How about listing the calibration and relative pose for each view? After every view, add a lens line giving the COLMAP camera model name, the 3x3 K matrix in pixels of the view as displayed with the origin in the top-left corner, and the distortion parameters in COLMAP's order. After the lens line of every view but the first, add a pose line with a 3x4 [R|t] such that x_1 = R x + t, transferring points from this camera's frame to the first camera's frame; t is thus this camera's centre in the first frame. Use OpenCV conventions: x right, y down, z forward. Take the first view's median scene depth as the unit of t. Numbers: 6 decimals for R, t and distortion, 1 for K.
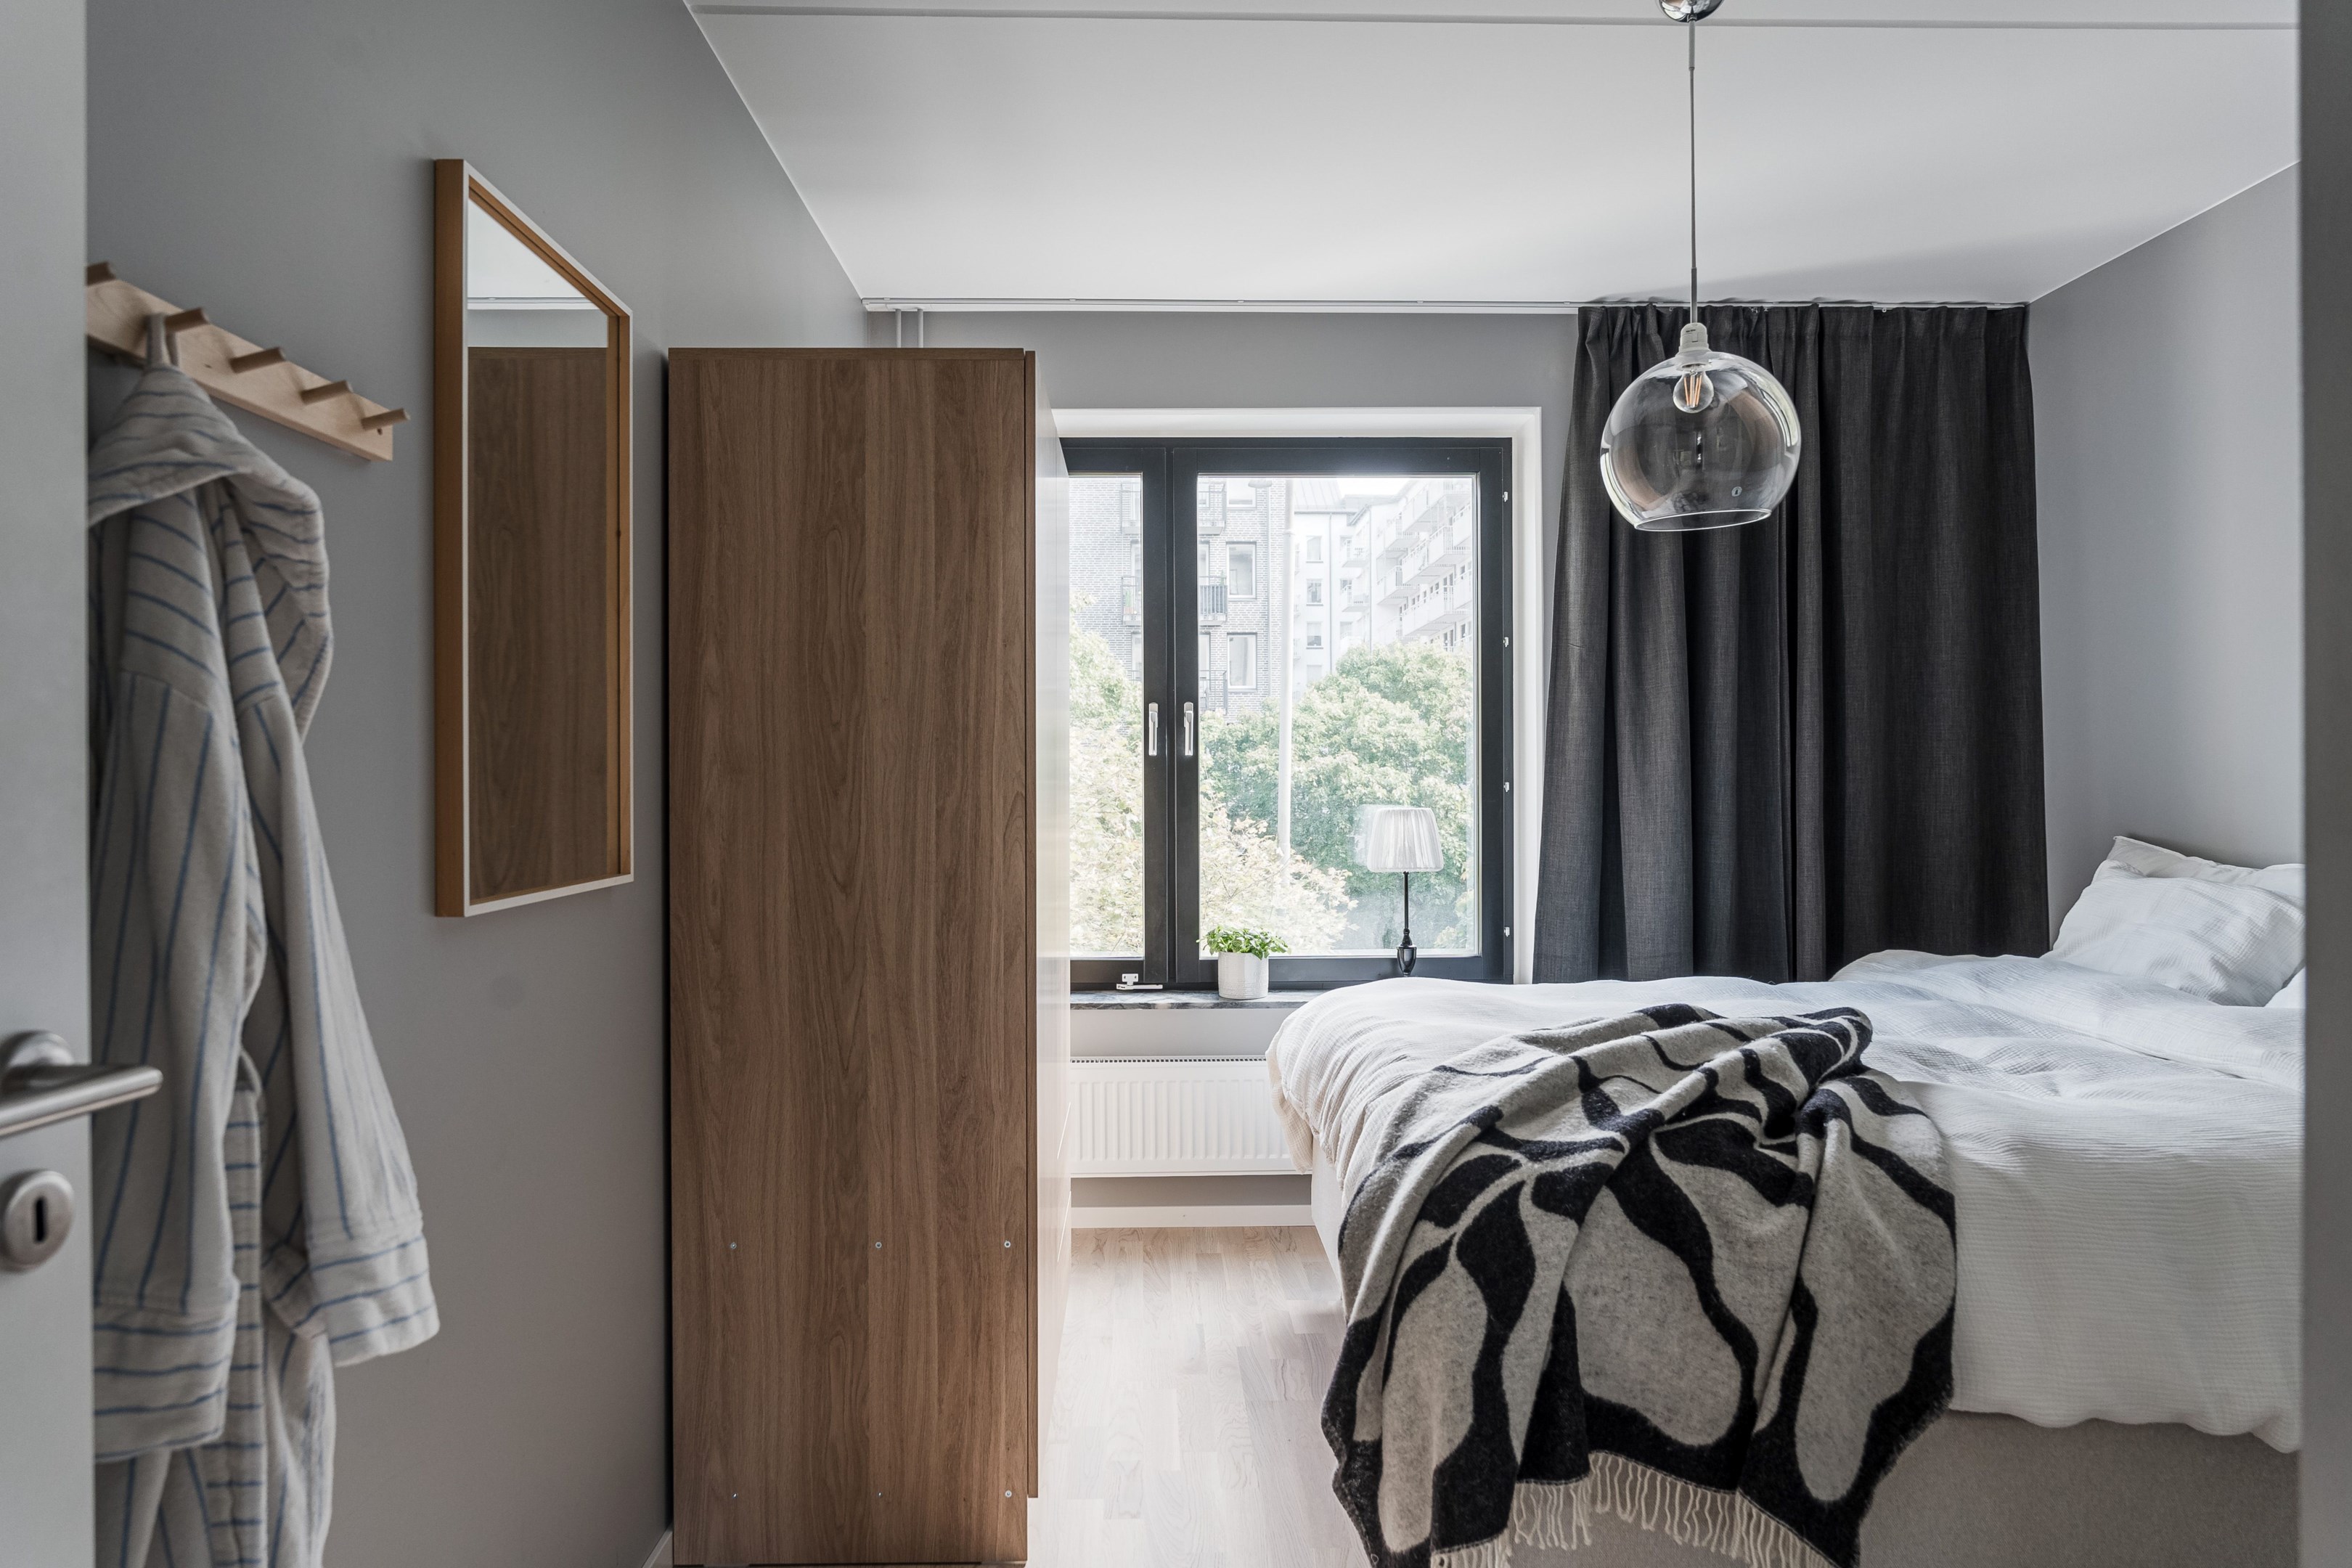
lens RADIAL K [[1428.2, 0, 1176.0], [0, 1428.2, 784.0], [0, 0, 1]] dist [-0.010744, 0.000851]
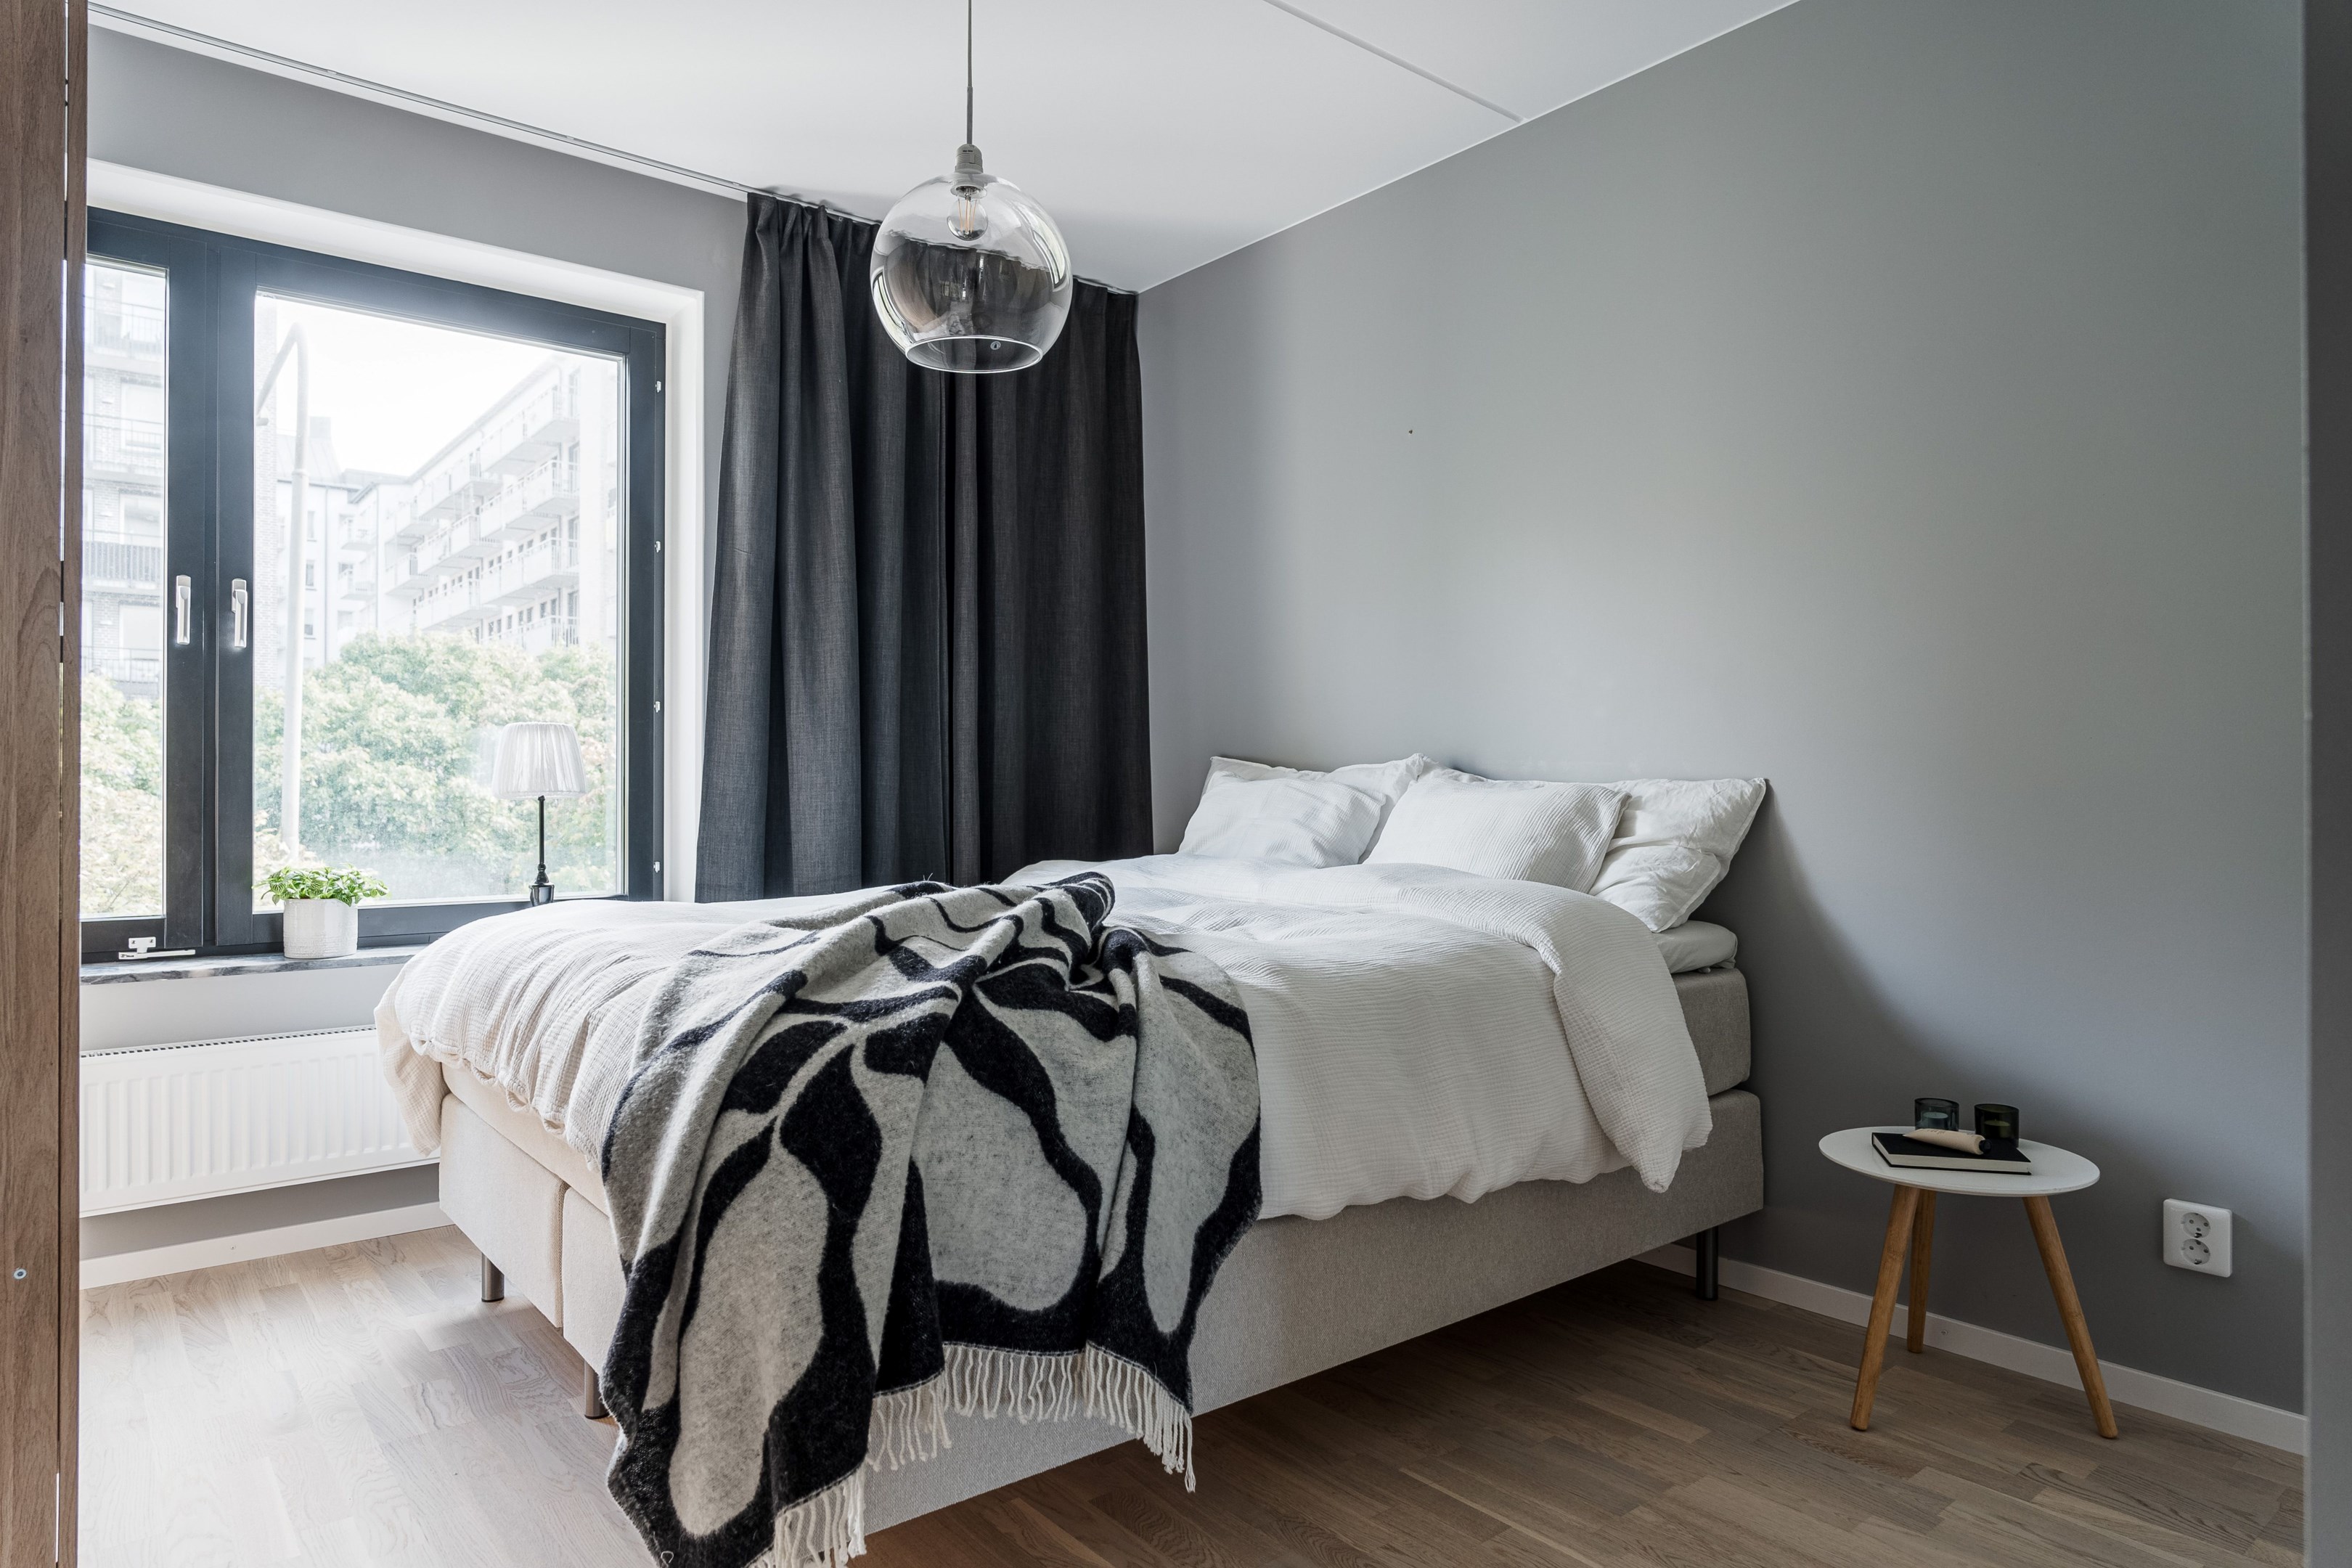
lens RADIAL K [[1390.1, 0, 1176.0], [0, 1390.1, 784.0], [0, 0, 1]] dist [-0.017863, 0.001941]
pose [[0.787512, 0.008022, 0.616247, -0.096256], [-0.001437, 0.999936, -0.011180, 0.116007], [-0.616298, 0.007918, 0.787473, 0.206329]]
